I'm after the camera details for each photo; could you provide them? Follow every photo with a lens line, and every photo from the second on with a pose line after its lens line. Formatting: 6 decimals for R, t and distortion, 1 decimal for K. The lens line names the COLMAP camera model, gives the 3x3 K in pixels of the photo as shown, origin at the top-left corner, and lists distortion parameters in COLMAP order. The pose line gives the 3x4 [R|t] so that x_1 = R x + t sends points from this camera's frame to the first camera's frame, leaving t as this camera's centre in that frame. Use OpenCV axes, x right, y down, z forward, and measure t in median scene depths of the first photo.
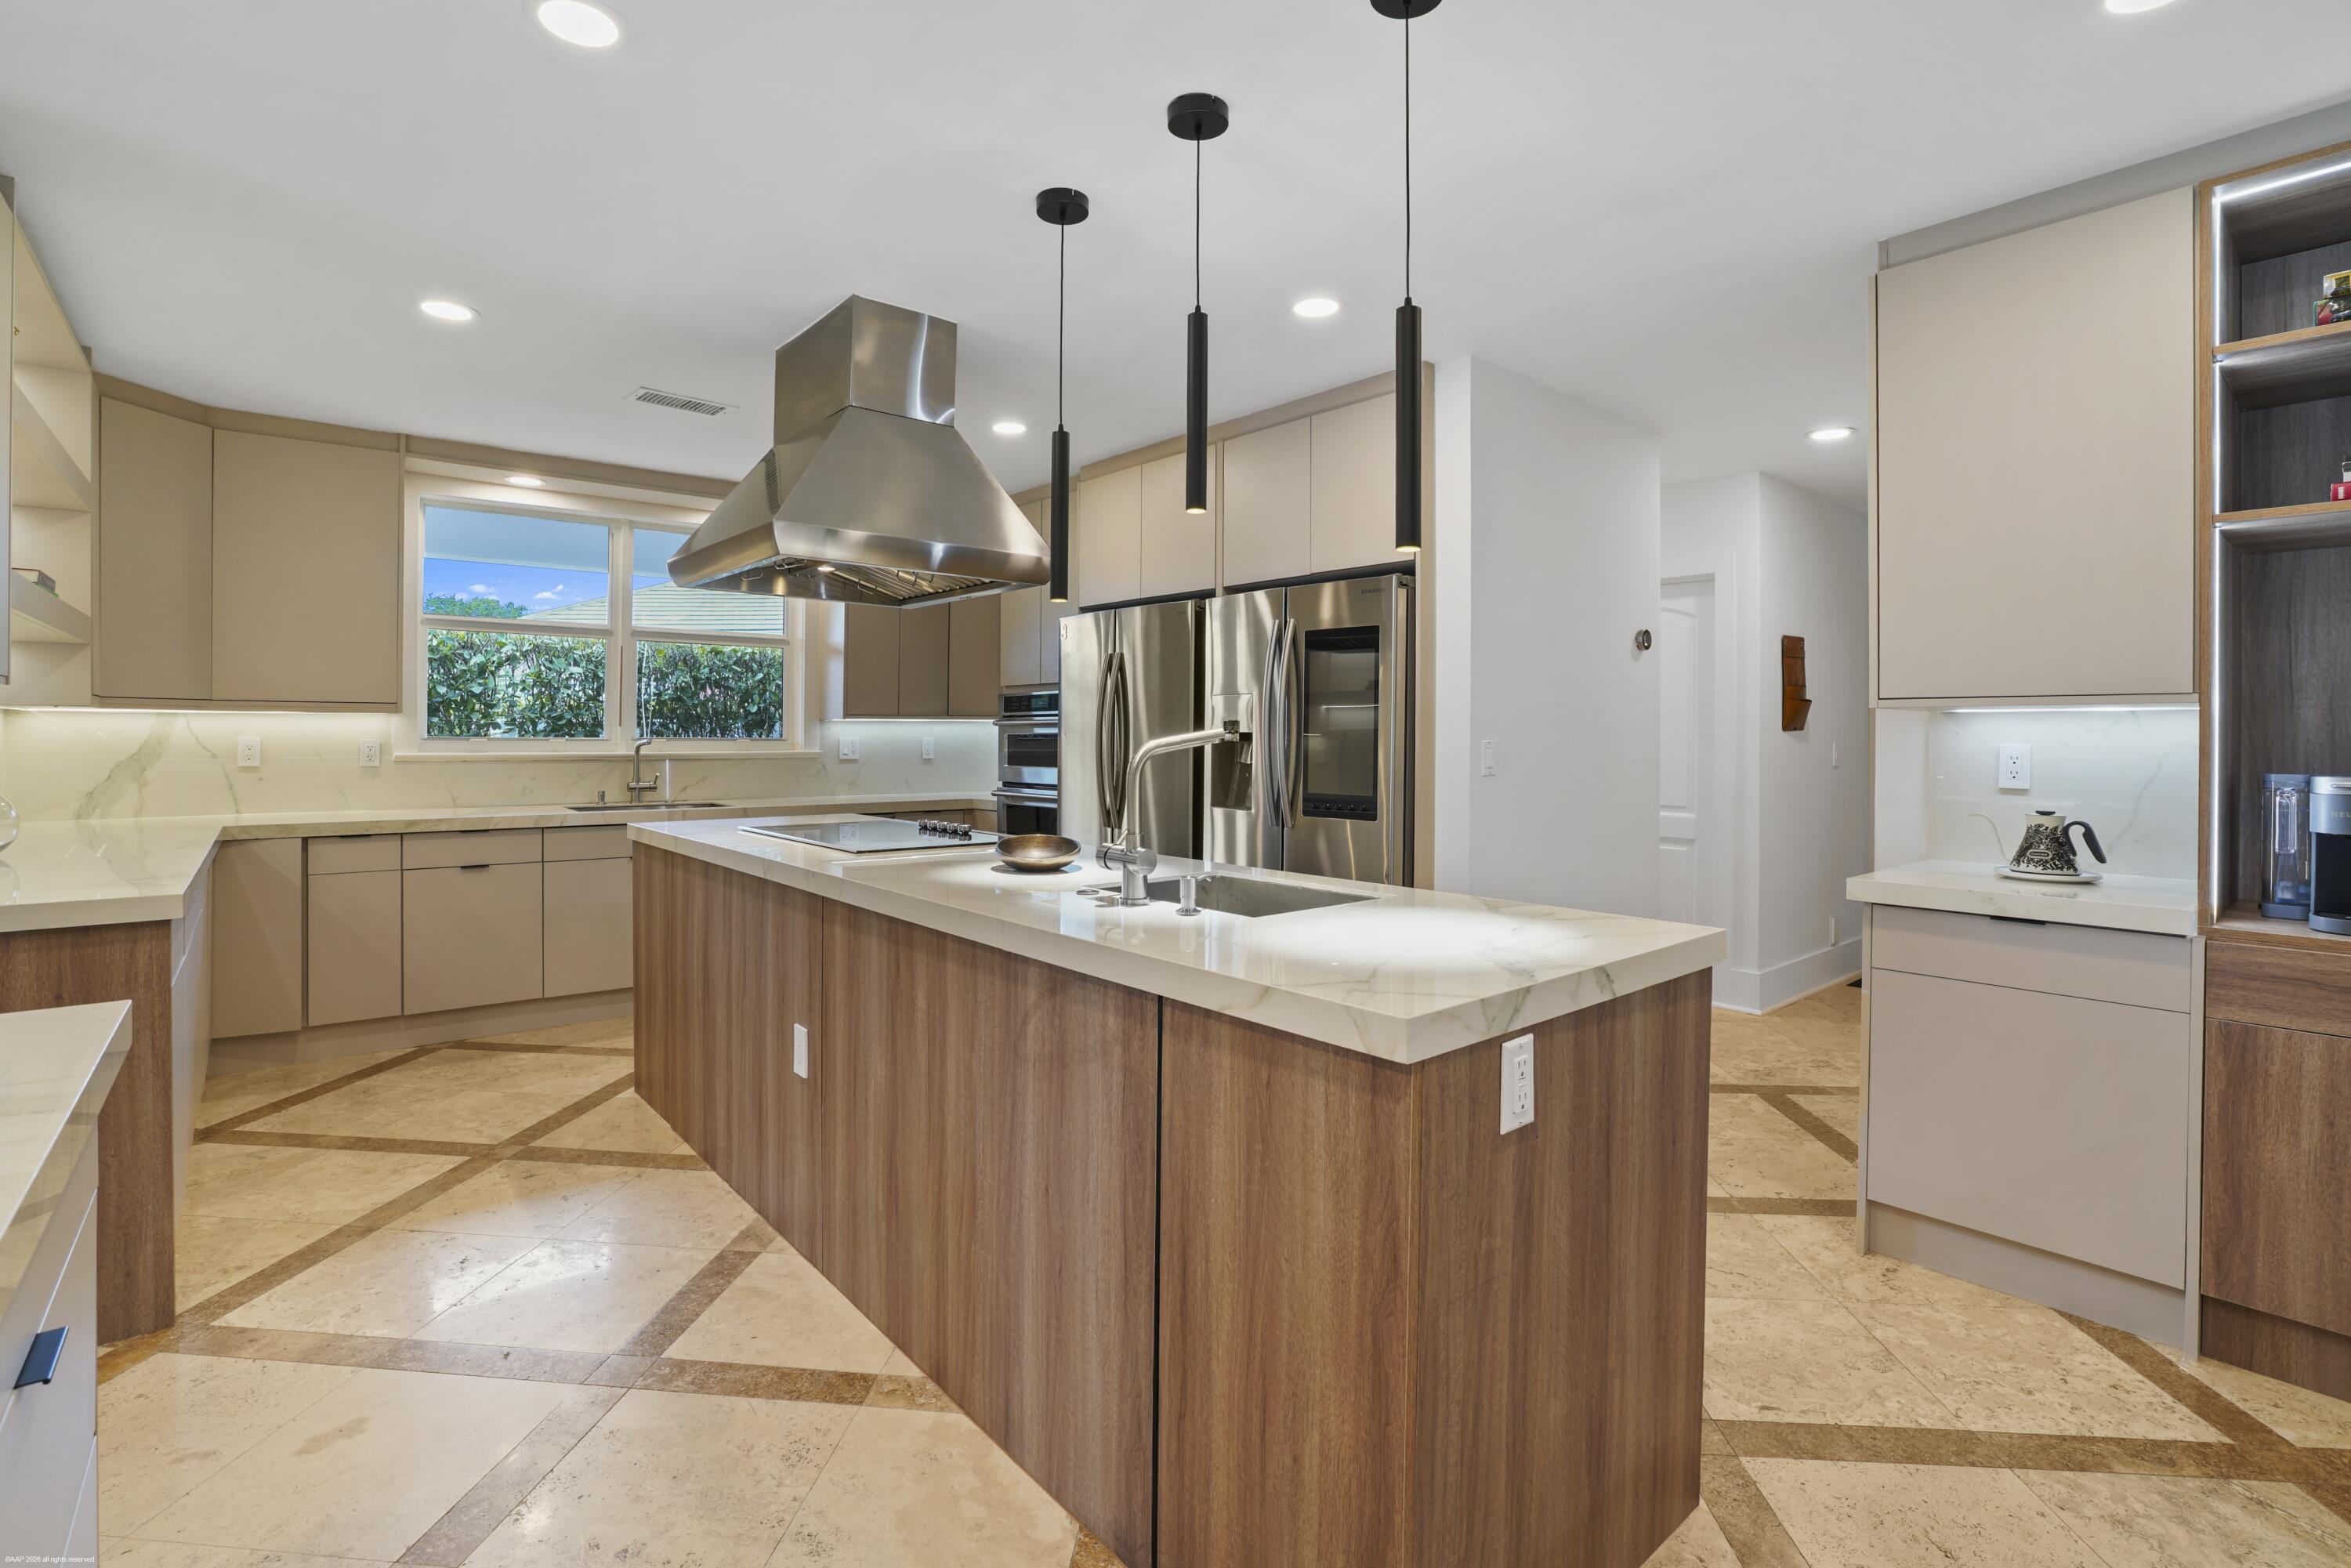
lens RADIAL K [[1097.3, 0, 1179.1], [0, 1097.3, 742.5], [0, 0, 1]] dist [-0.030109, 0.001308]
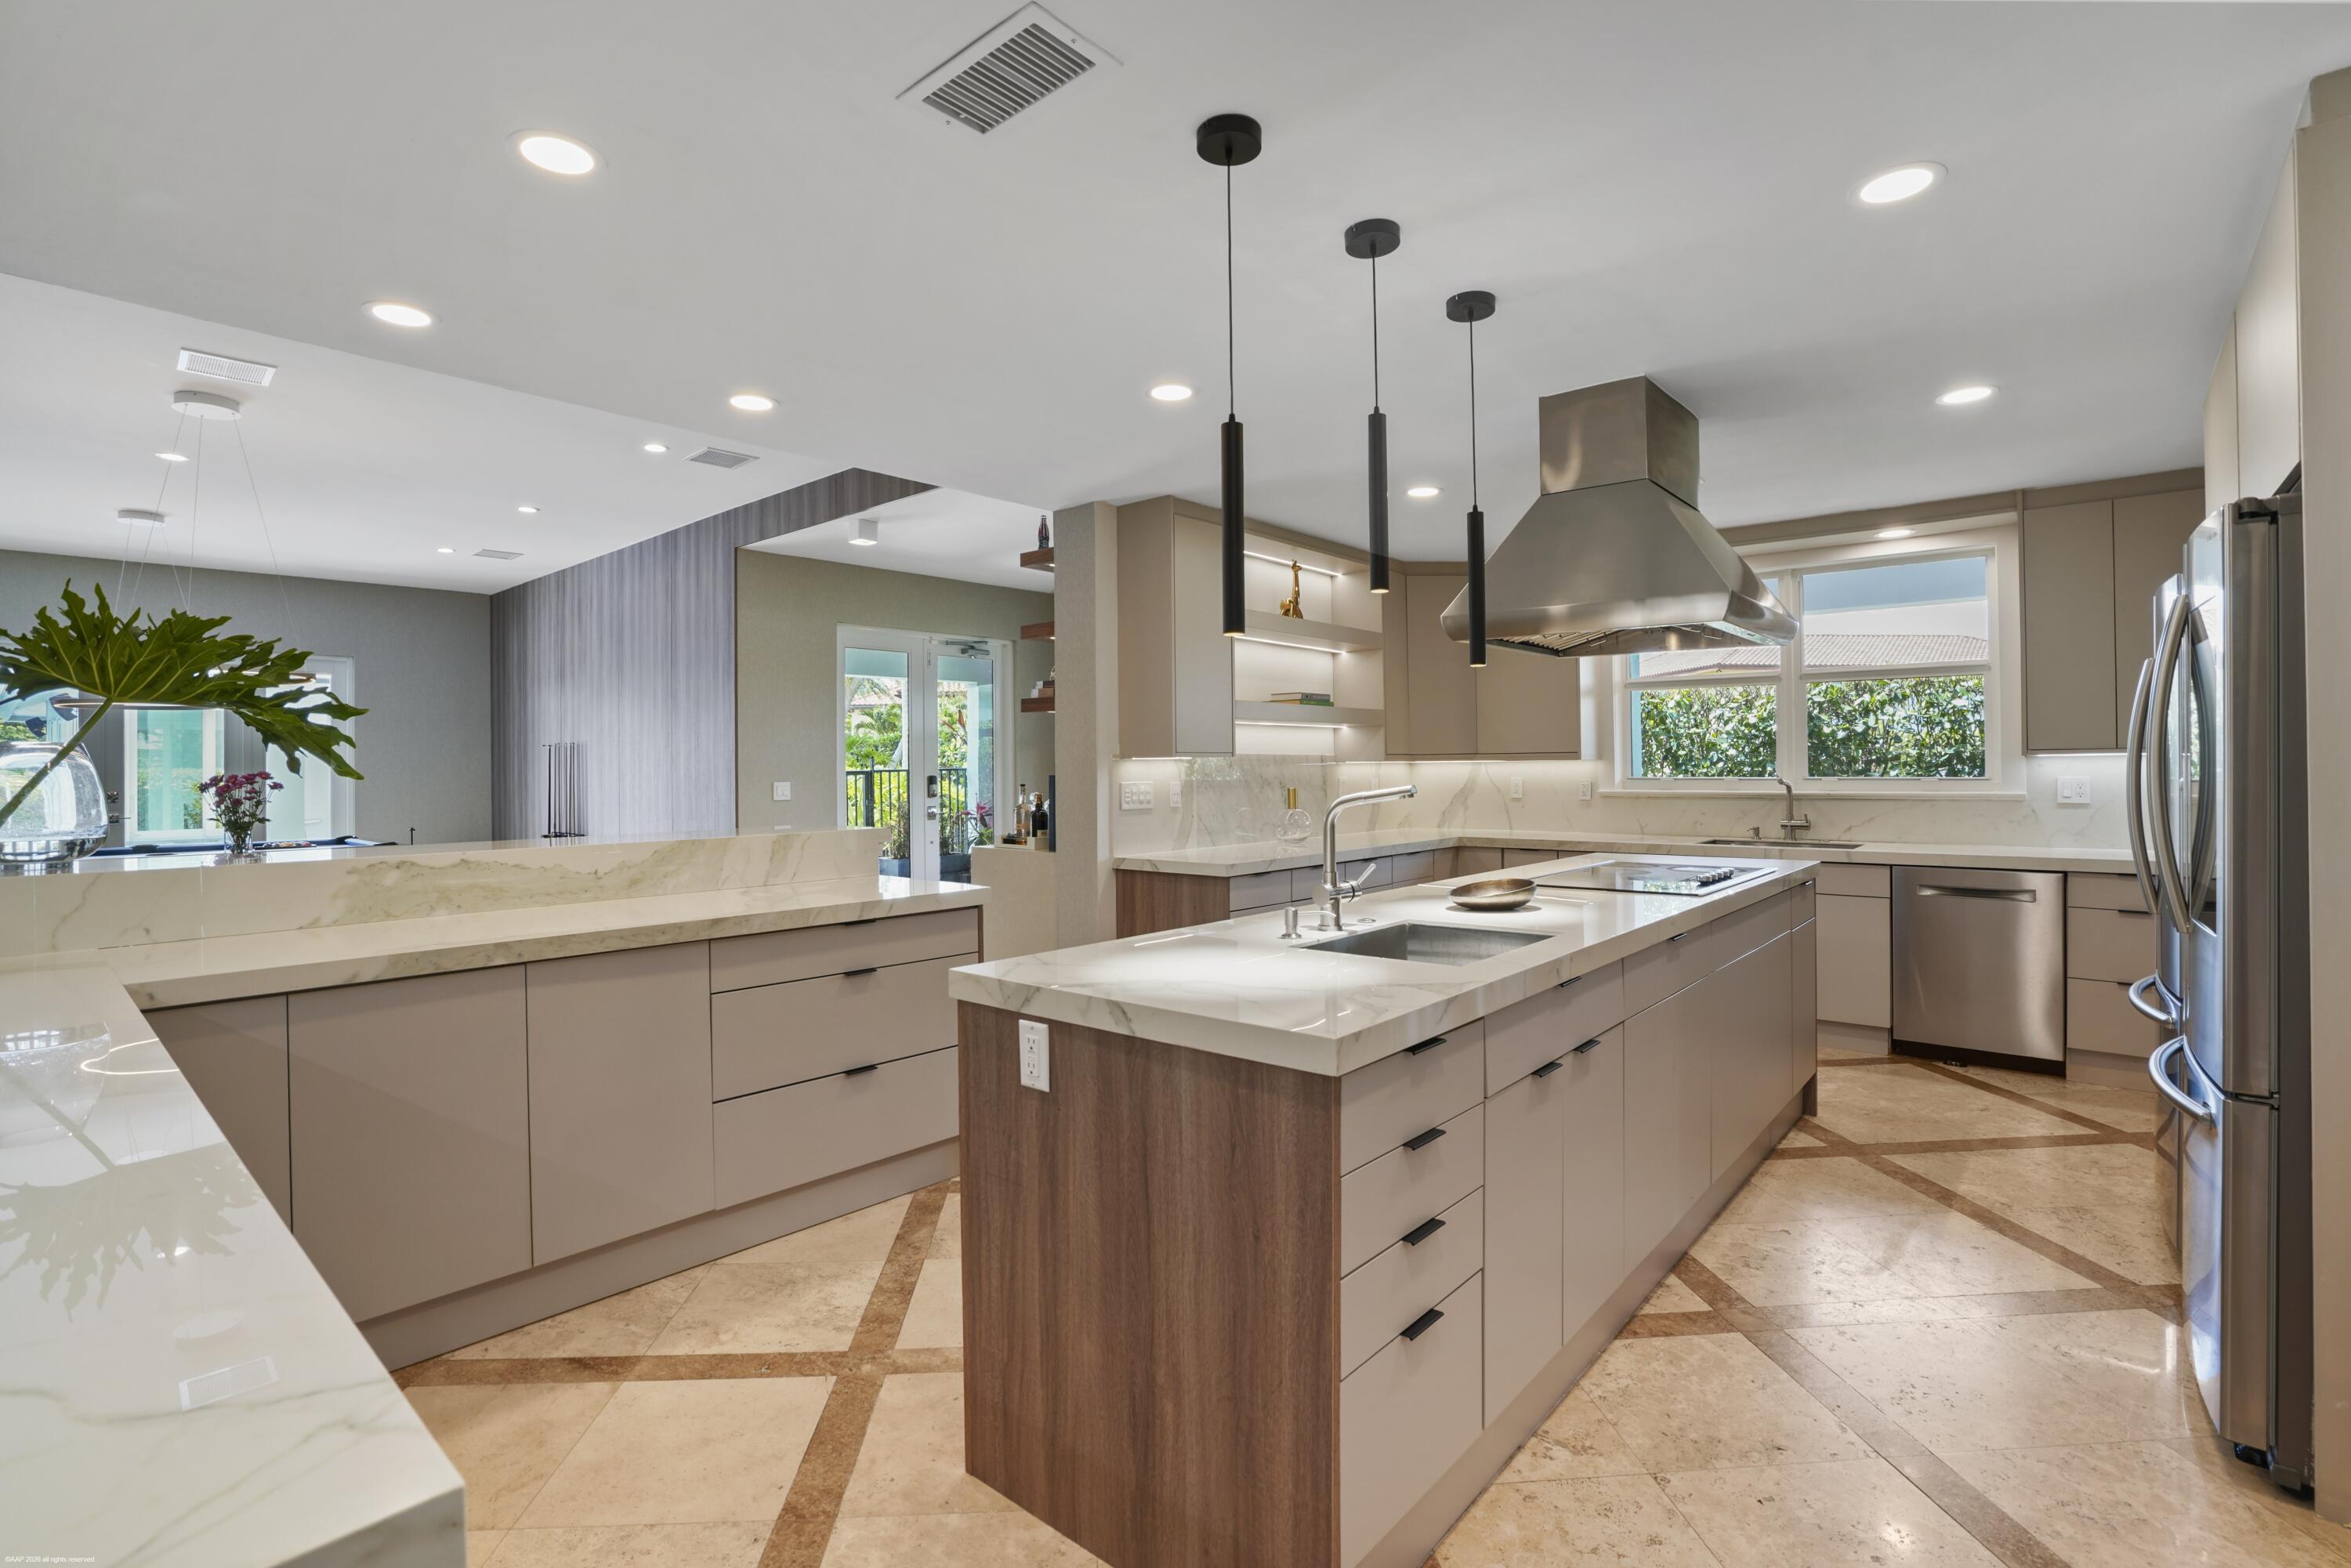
lens RADIAL K [[1078.5, 0, 1133.5], [0, 1078.5, 764.6], [0, 0, 1]] dist [-0.041327, 0.000087]
pose [[0.122594, -0.007974, -0.992425, 0.708128], [0.002194, 0.999967, -0.007763, -0.016897], [0.992454, -0.001225, 0.122608, 0.409082]]
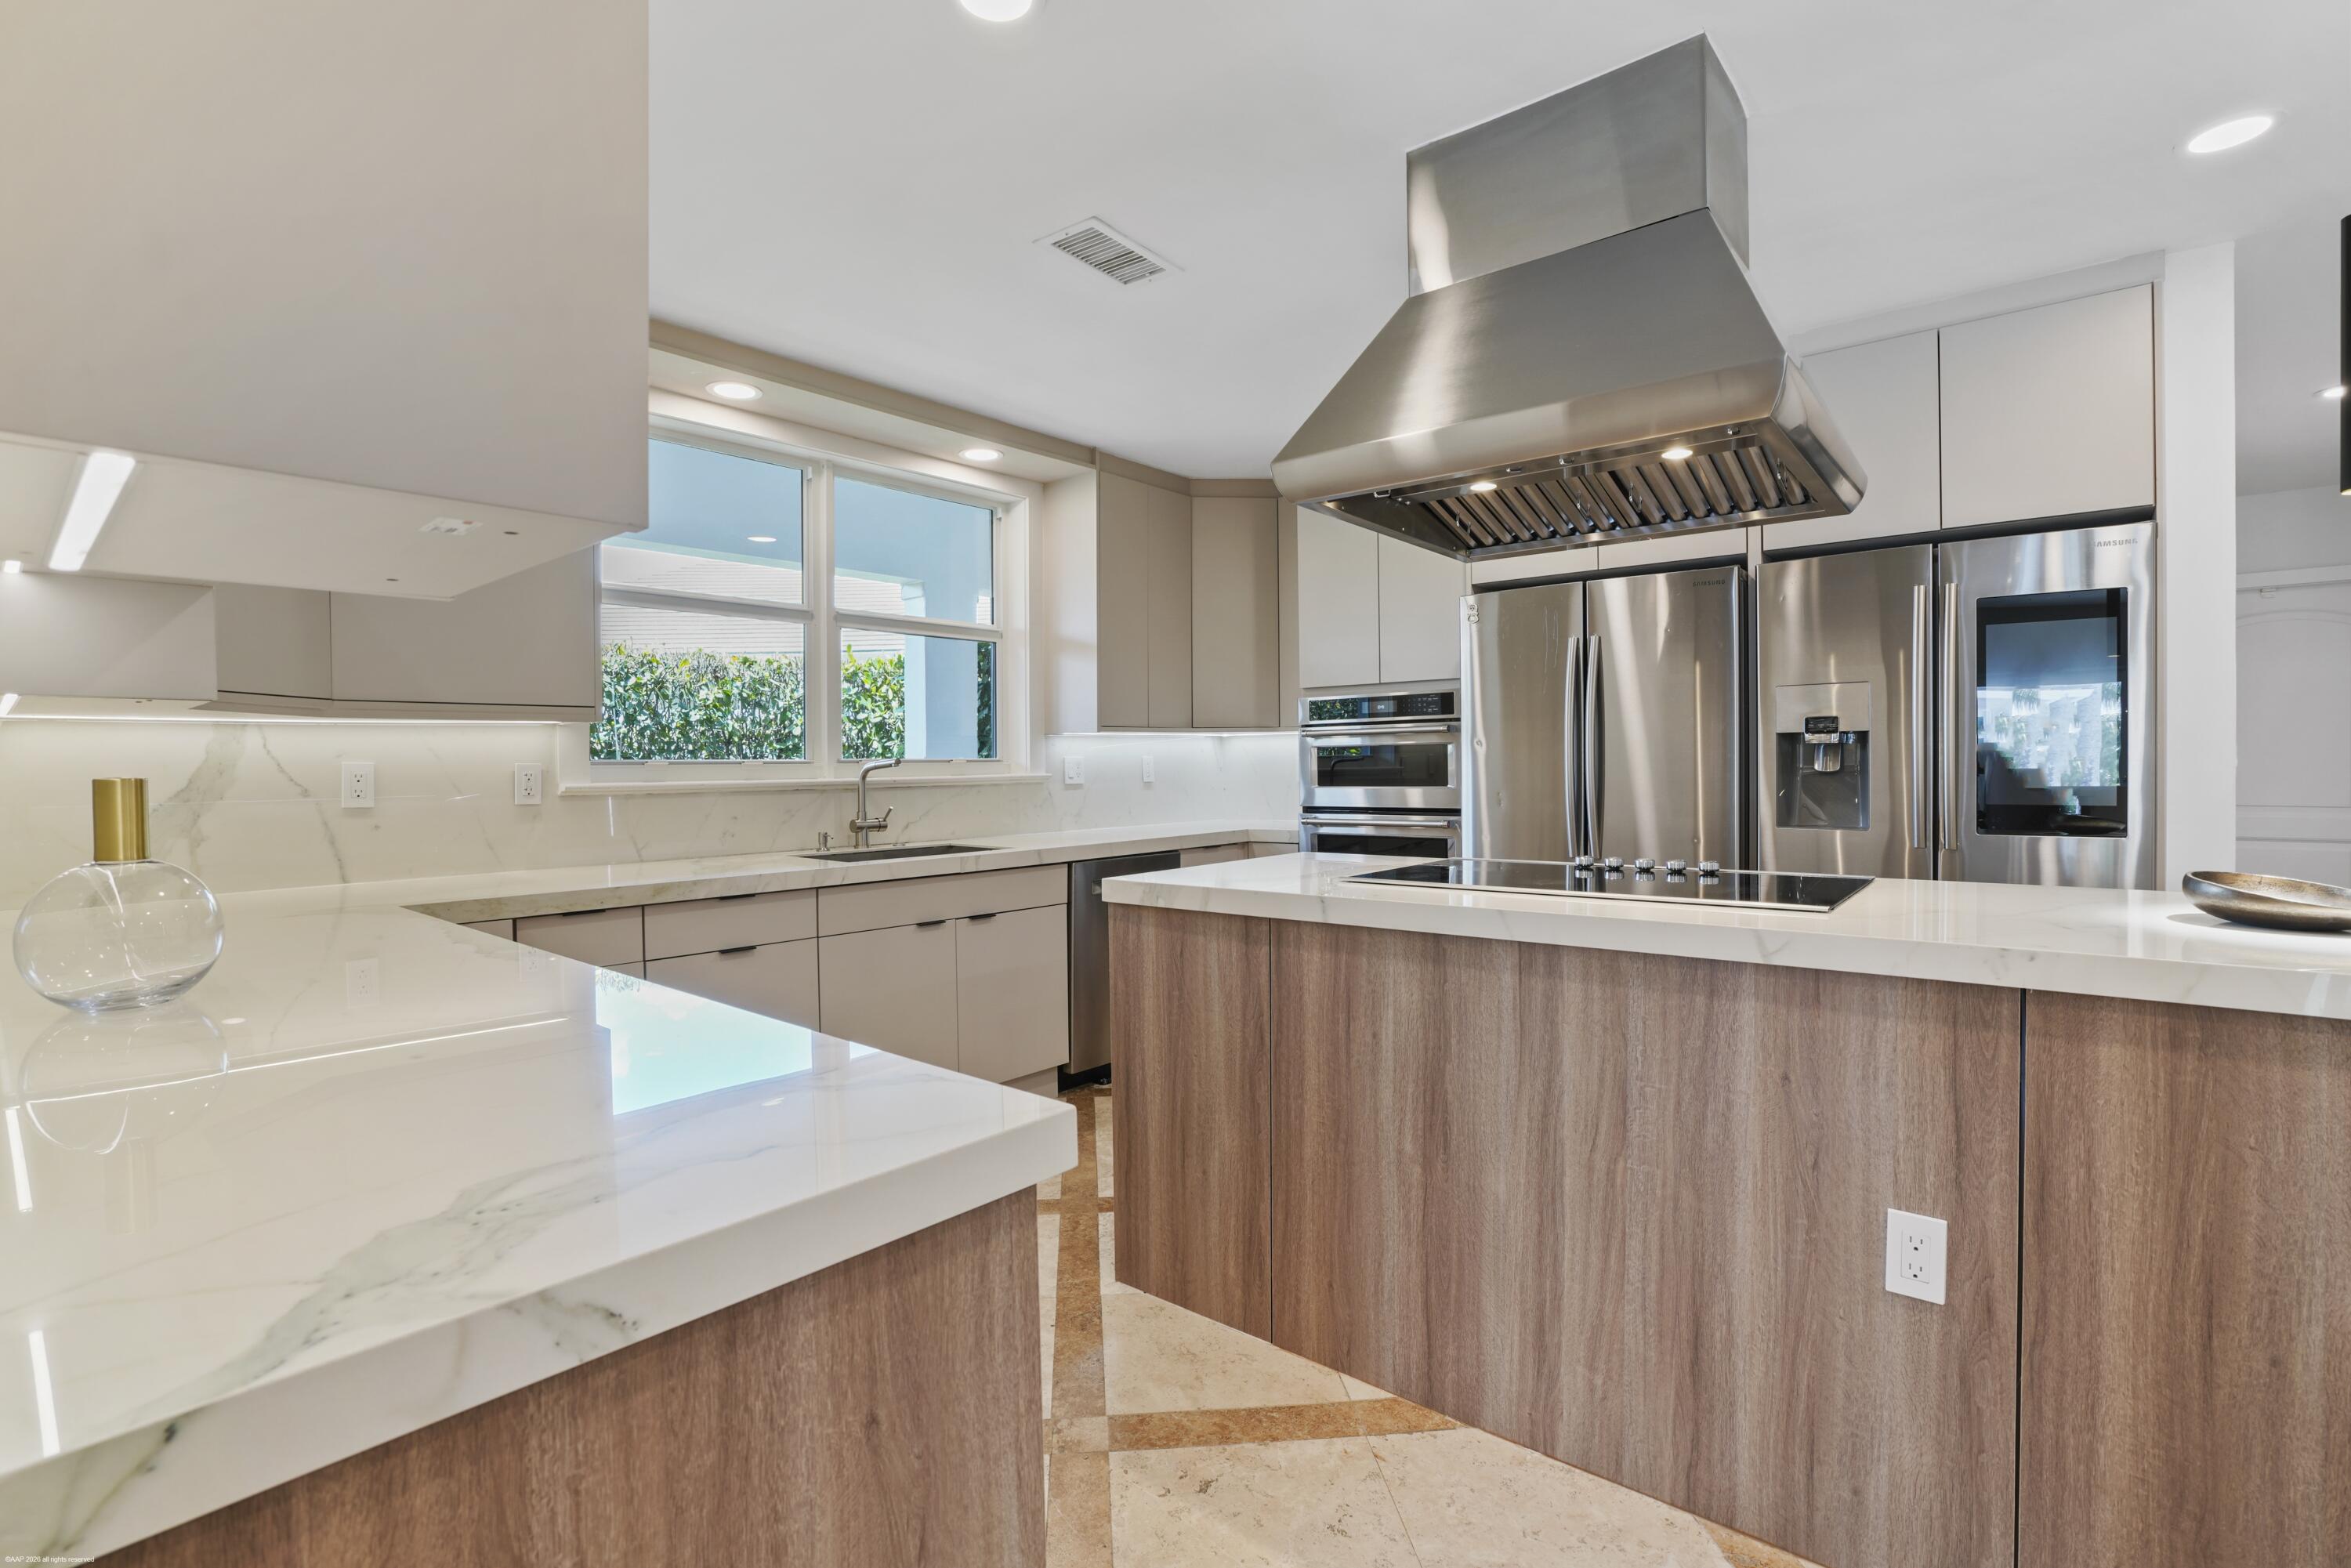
lens RADIAL K [[1070.4, 0, 1178.9], [0, 1070.4, 771.1], [0, 0, 1]] dist [-0.028986, -0.000184]
pose [[0.984632, -0.018344, 0.173675, -0.672700], [0.018452, 0.999829, 0.000996, 0.012386], [-0.173663, 0.002224, 0.984803, 0.416365]]
